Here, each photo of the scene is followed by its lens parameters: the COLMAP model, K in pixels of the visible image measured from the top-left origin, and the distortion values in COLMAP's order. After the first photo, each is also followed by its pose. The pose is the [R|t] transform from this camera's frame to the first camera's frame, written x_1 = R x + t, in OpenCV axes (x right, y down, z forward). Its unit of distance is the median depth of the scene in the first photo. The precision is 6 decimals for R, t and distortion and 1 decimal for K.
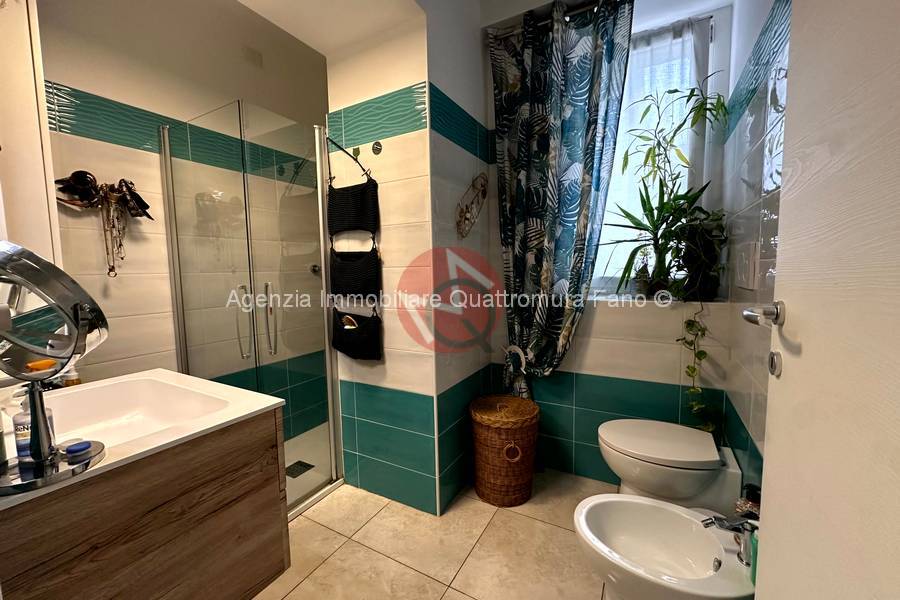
lens RADIAL K [[358.1, 0, 449.8], [0, 358.1, 301.0], [0, 0, 1]] dist [-0.005360, 0.001388]
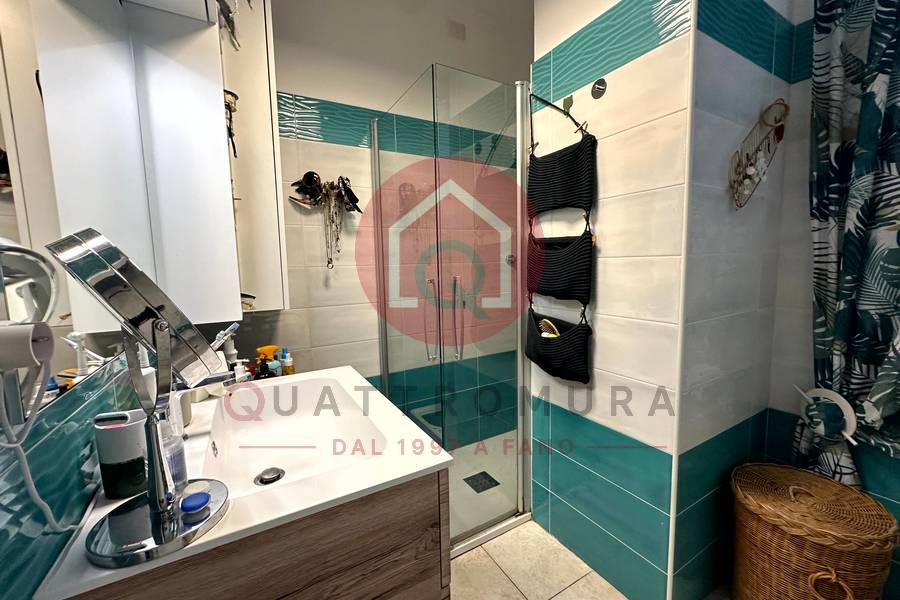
lens RADIAL K [[358.1, 0, 449.7], [0, 358.1, 300.2], [0, 0, 1]] dist [-0.005360, 0.001388]
pose [[0.861777, 0.050883, -0.504729, -0.075600], [-0.037464, 0.998624, 0.036708, -0.022678], [0.505903, -0.012725, 0.862497, 0.221429]]
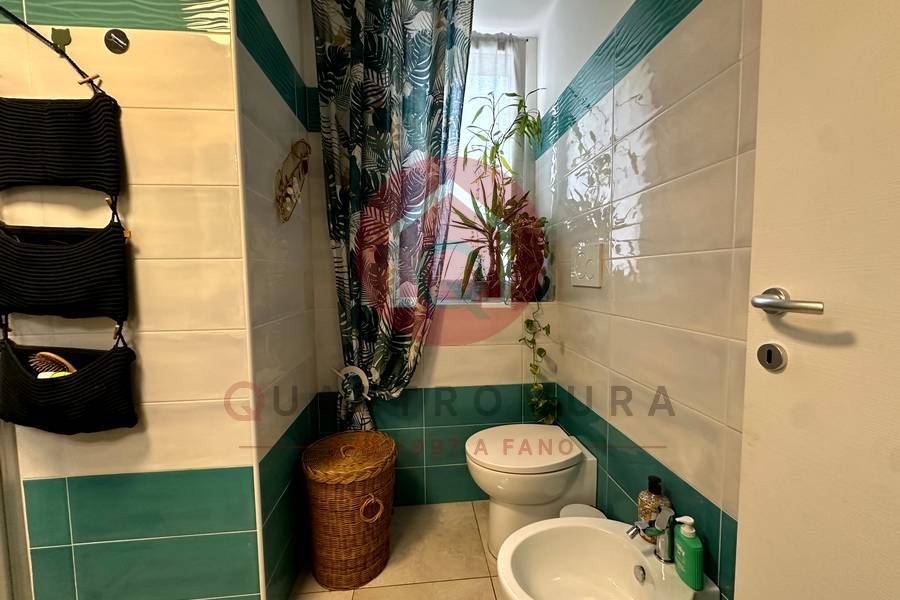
lens RADIAL K [[358.1, 0, 449.7], [0, 358.1, 300.5], [0, 0, 1]] dist [-0.005360, 0.001388]
pose [[0.821458, -0.030520, 0.569452, -0.102031], [0.048537, 0.998685, -0.016491, 0.003740], [-0.568200, 0.041186, 0.821859, 0.260489]]
